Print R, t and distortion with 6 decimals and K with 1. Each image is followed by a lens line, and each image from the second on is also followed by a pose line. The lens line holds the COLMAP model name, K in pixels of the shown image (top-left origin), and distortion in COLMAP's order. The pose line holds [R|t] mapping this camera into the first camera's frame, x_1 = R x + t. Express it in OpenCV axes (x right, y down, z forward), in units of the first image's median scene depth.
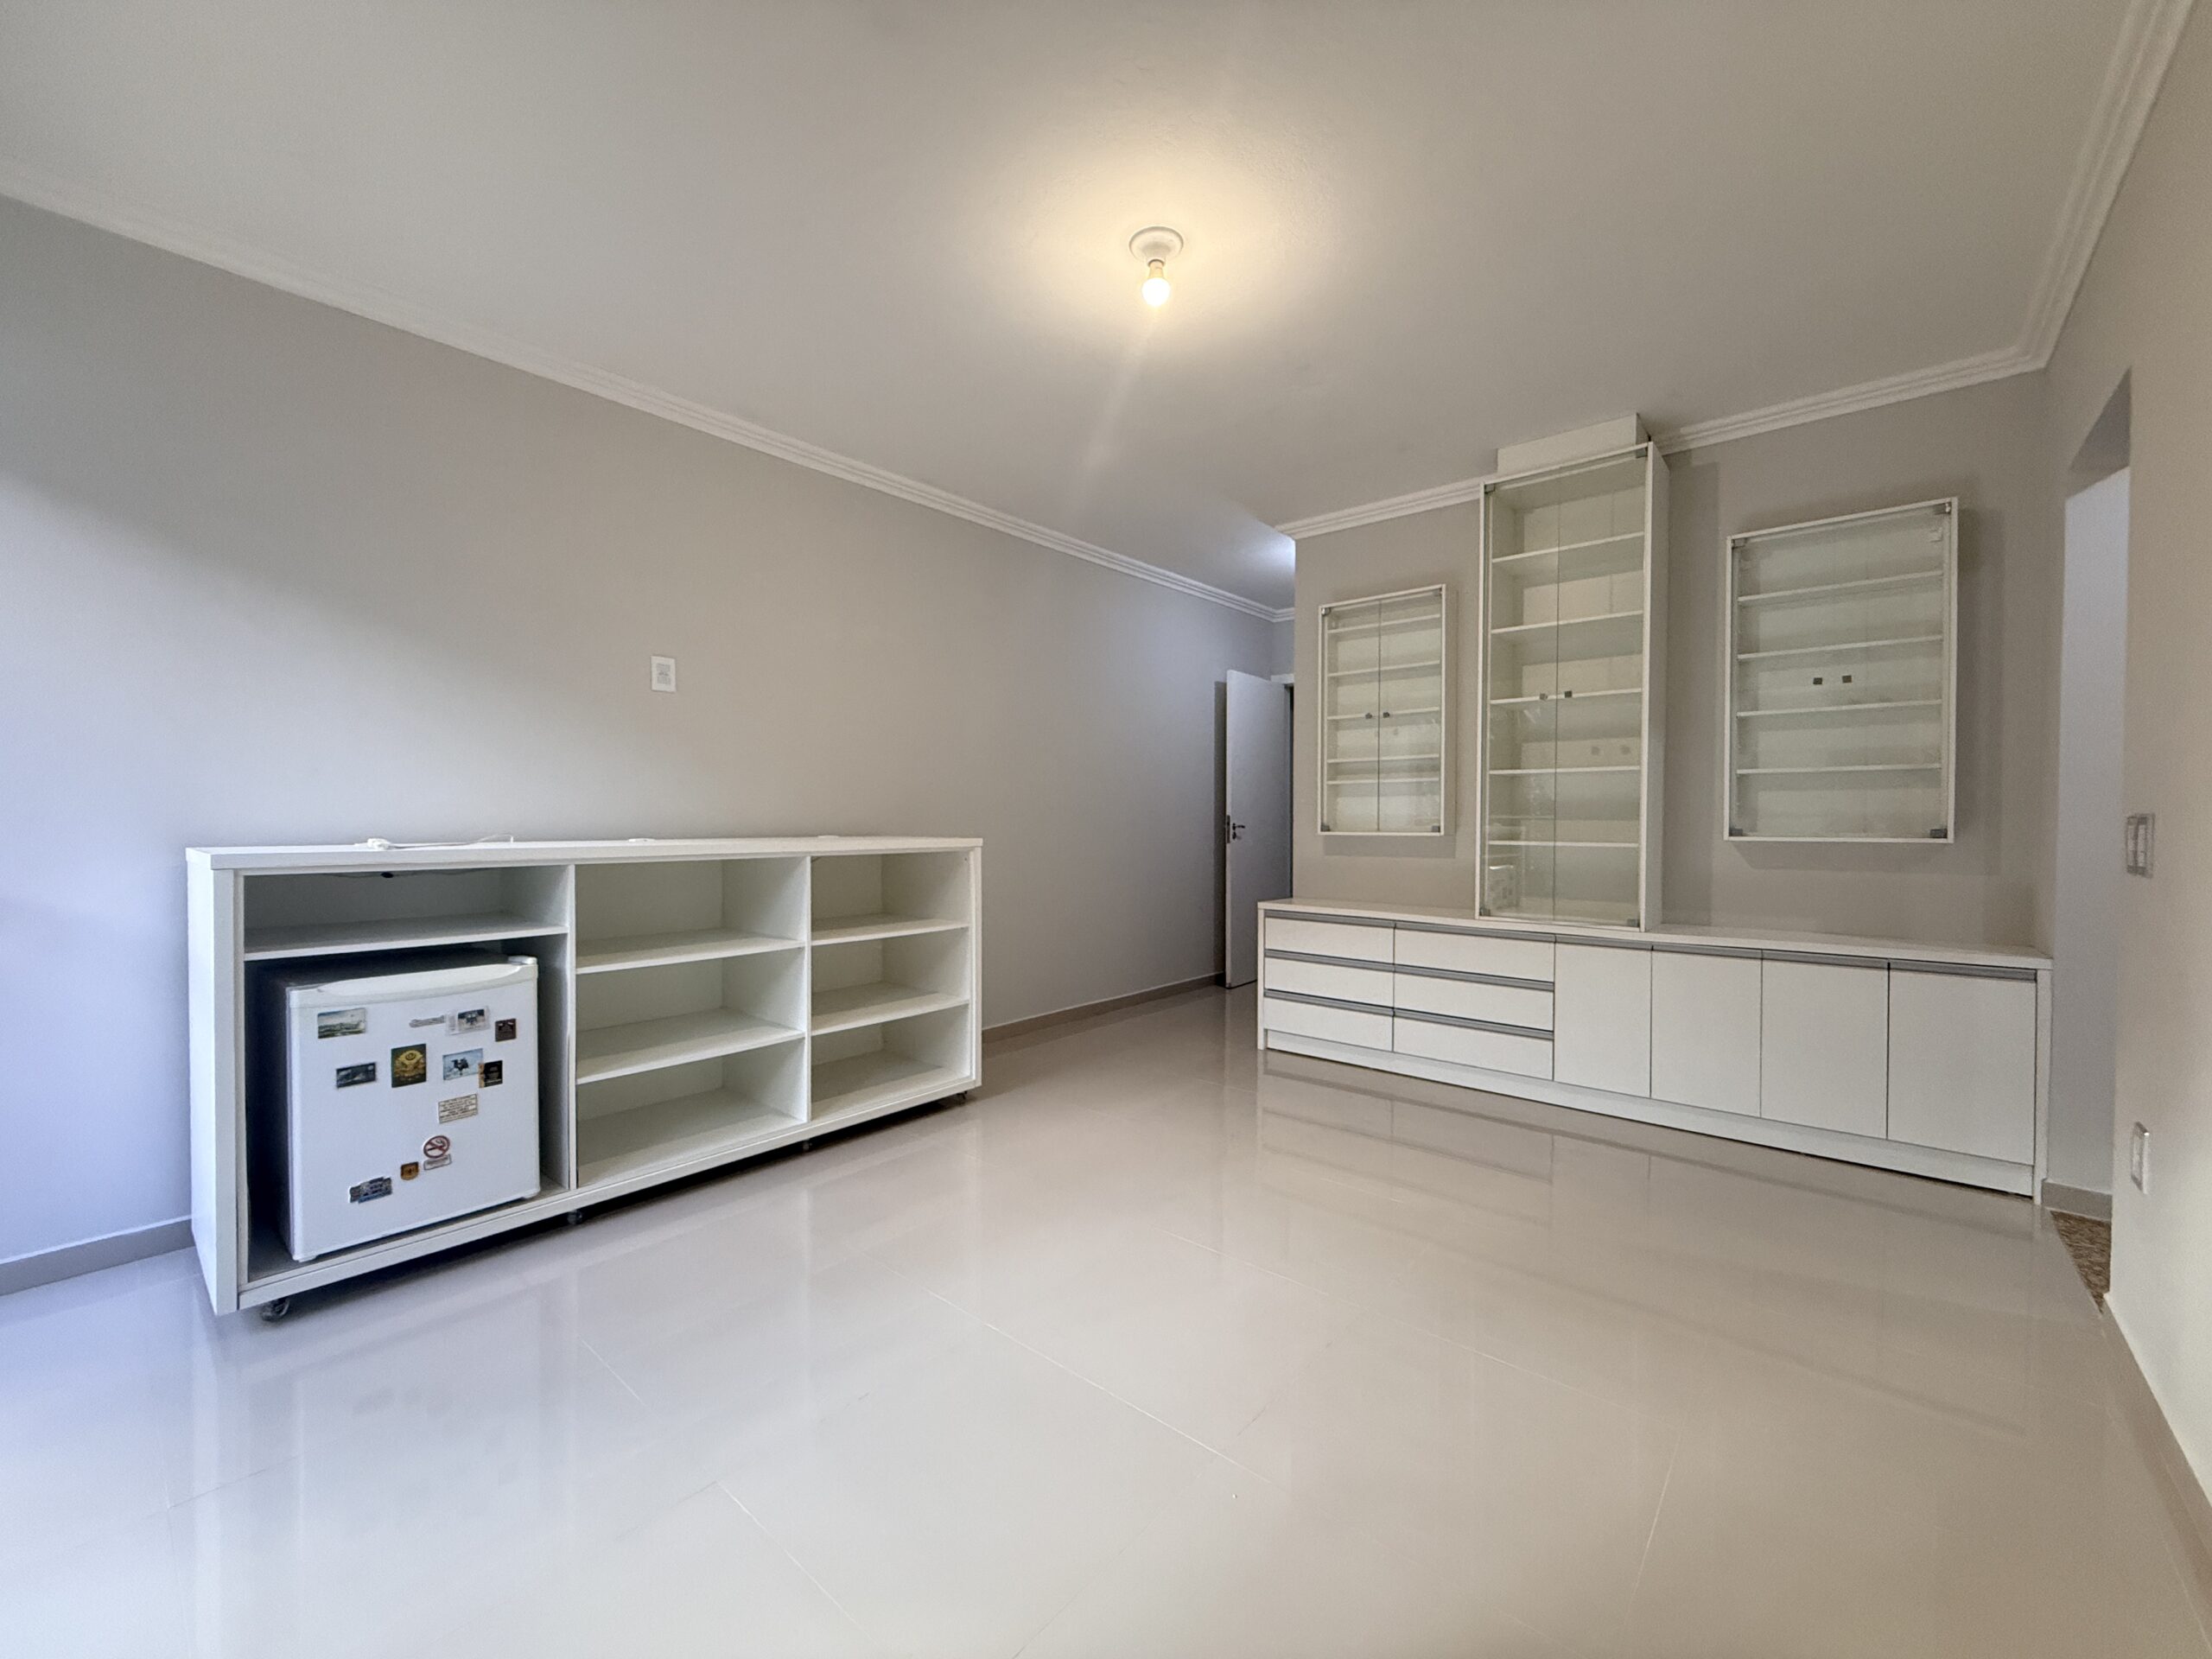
lens RADIAL K [[877.2, 0, 1118.2], [0, 877.2, 826.5], [0, 0, 1]] dist [-0.000518, -0.000012]
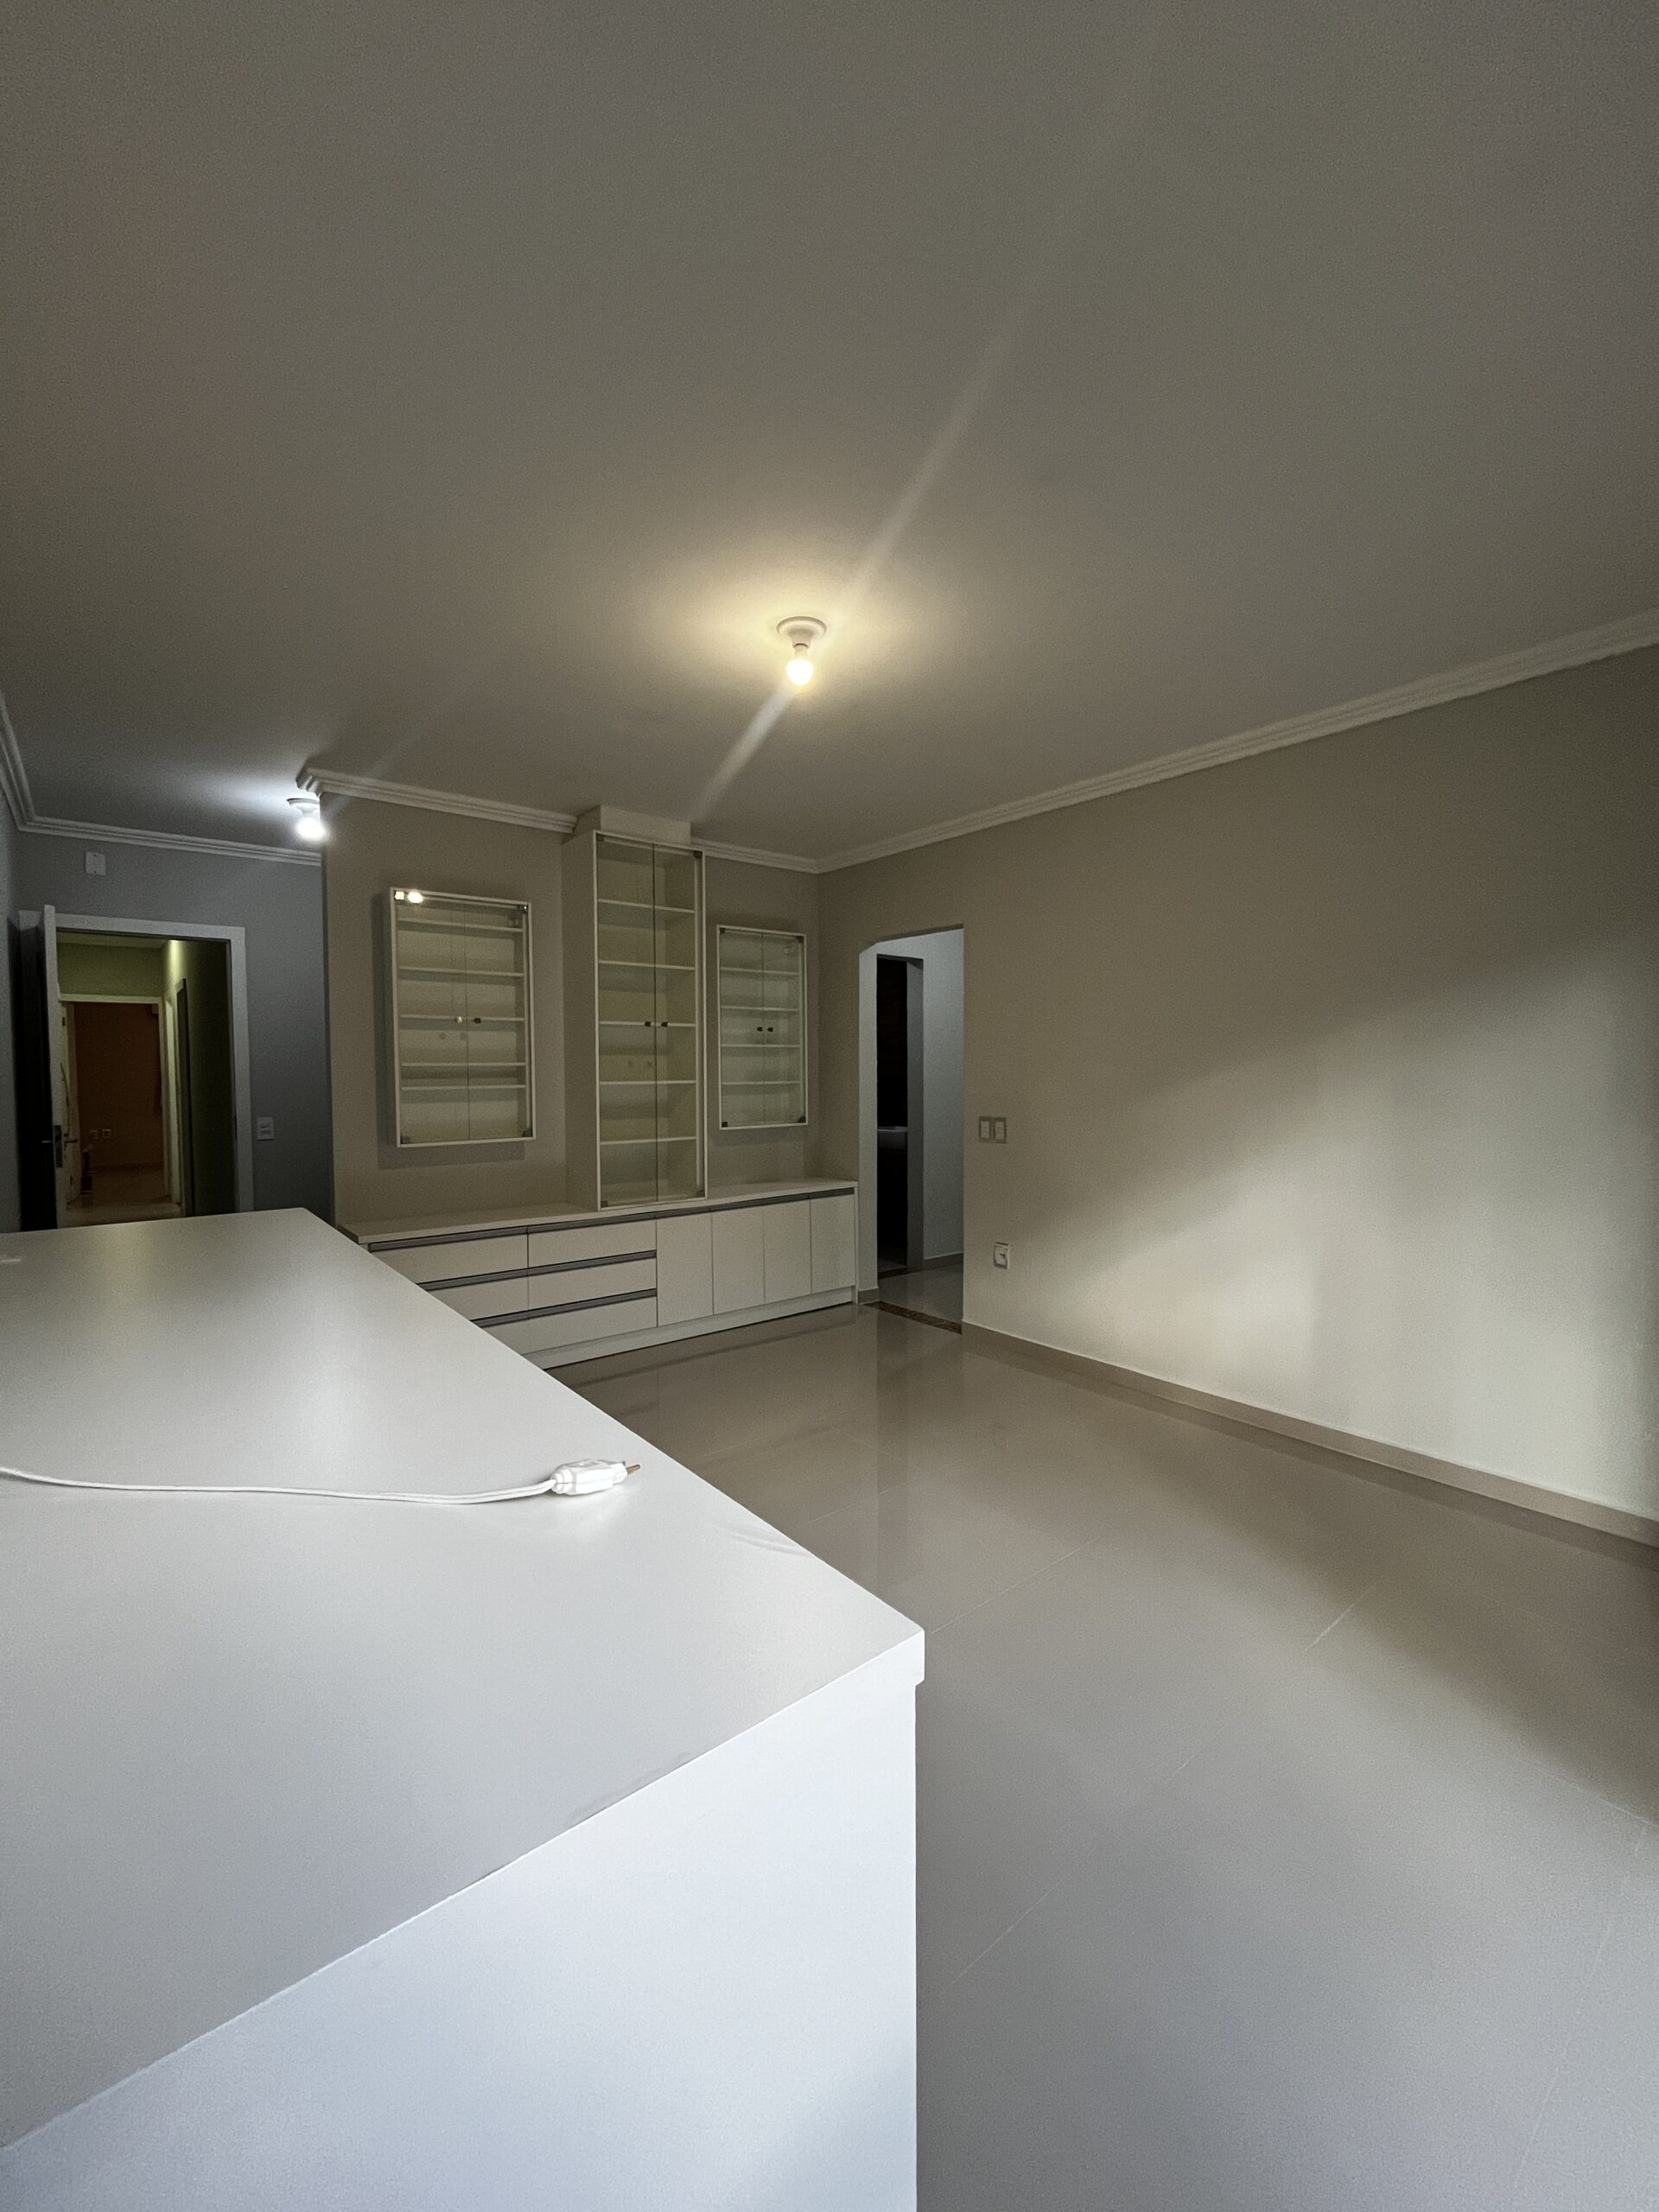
lens RADIAL K [[884.4, 0, 837.1], [0, 884.4, 1109.4], [0, 0, 1]] dist [-0.005271, -0.000116]
pose [[0.178536, -0.043690, 0.982963, -0.737795], [0.016335, 0.999008, 0.041436, -0.077587], [-0.983798, 0.008659, 0.179073, 0.532098]]
